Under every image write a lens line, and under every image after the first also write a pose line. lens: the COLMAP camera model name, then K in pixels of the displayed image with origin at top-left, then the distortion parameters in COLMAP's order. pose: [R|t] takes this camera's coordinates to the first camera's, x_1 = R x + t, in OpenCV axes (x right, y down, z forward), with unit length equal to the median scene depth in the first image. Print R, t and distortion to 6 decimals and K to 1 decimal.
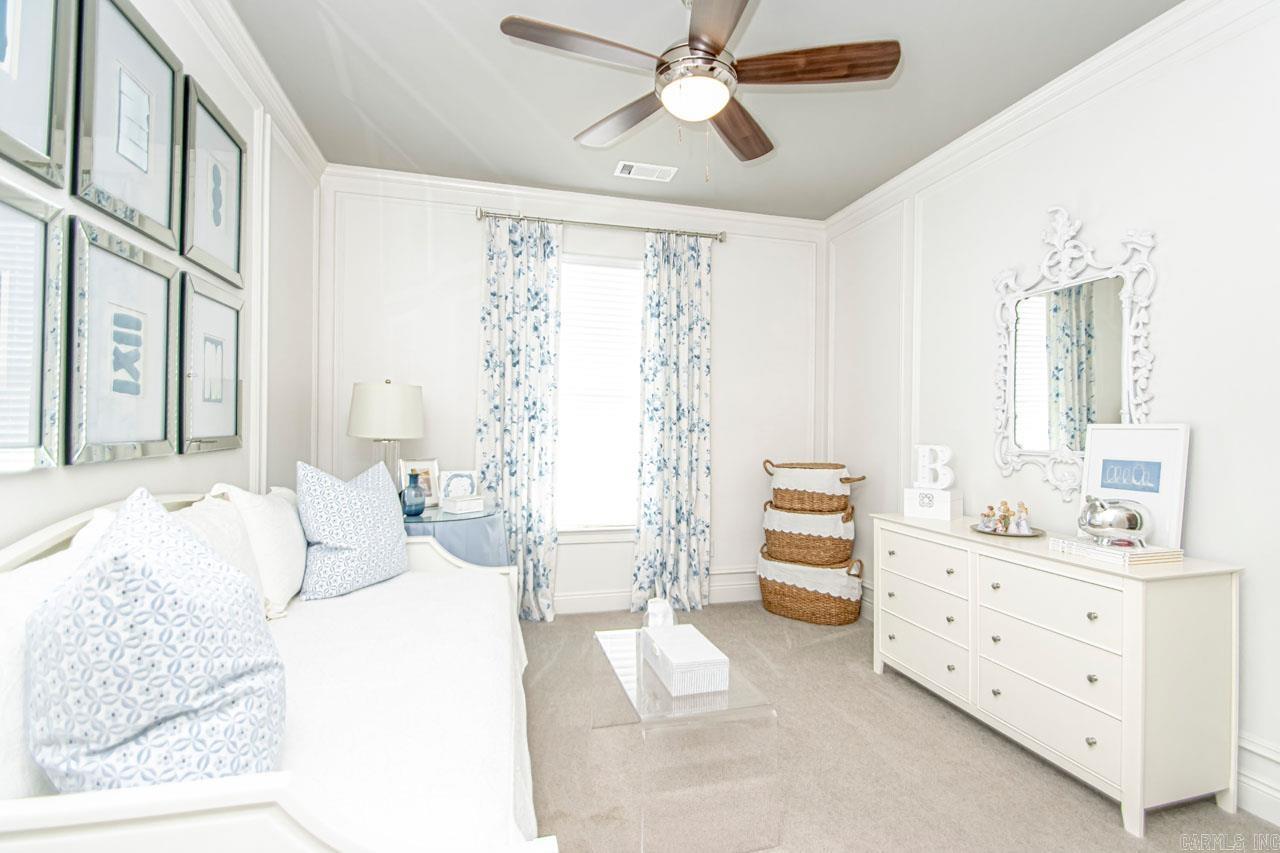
lens RADIAL K [[600.2, 0, 645.6], [0, 600.2, 430.7], [0, 0, 1]] dist [0.000009, -0.007013]
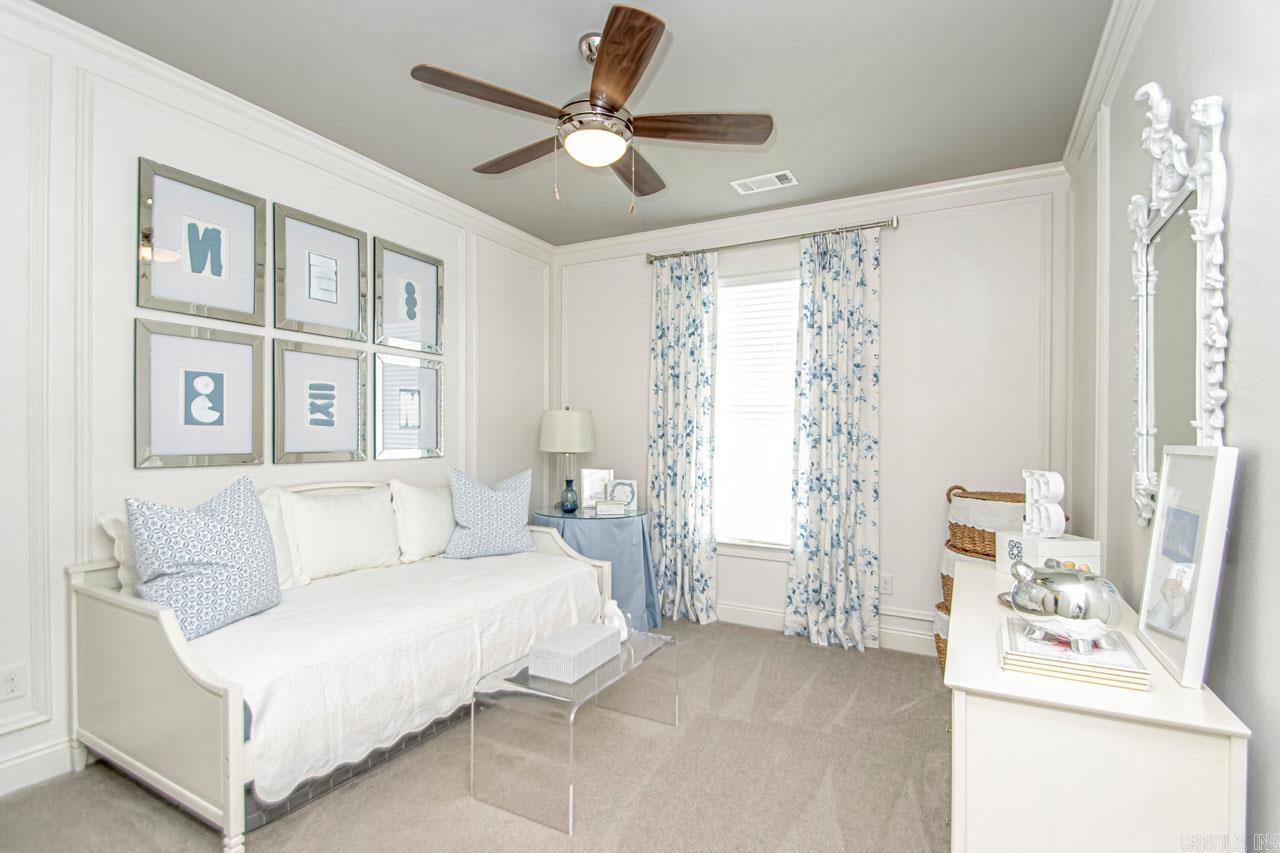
lens RADIAL K [[601.0, 0, 641.4], [0, 601.0, 446.6], [0, 0, 1]] dist [0.001573, -0.000070]
pose [[0.726712, 0.009595, -0.686876, 0.493304], [-0.006642, 0.999954, 0.006940, -0.007479], [0.686910, -0.000481, 0.726742, 0.140585]]
